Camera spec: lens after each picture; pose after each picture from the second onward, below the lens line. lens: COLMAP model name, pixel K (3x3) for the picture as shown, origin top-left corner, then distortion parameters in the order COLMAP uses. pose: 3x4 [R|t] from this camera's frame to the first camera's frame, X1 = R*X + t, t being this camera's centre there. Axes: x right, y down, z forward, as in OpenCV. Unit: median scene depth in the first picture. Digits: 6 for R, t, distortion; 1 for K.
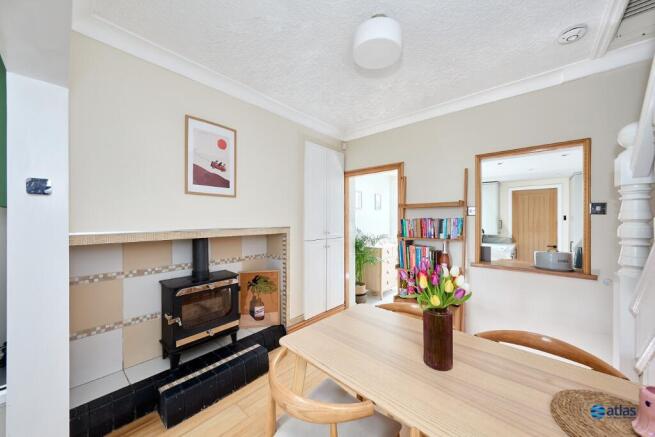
lens RADIAL K [[233.7, 0, 327.5], [0, 233.7, 218.5], [0, 0, 1]] dist [0.000199, -0.000014]
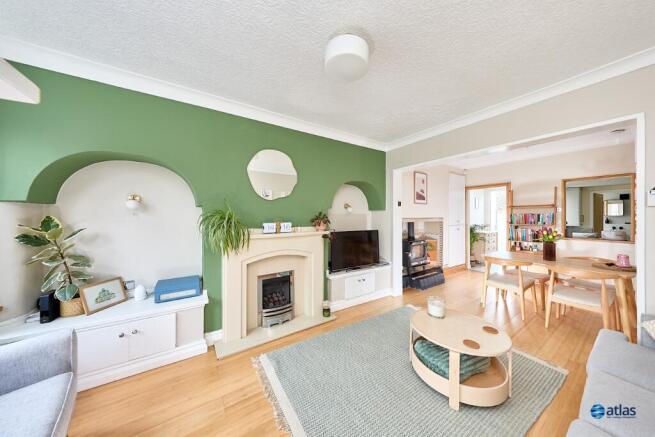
lens RADIAL K [[207.2, 0, 327.5], [0, 207.2, 218.5], [0, 0, 1]] dist [-0.000522, -0.000043]
pose [[0.964958, 0.002658, -0.262391, -0.664271], [0.000622, 0.999923, 0.012413, 0.015708], [0.262404, -0.012141, 0.964882, -0.976188]]
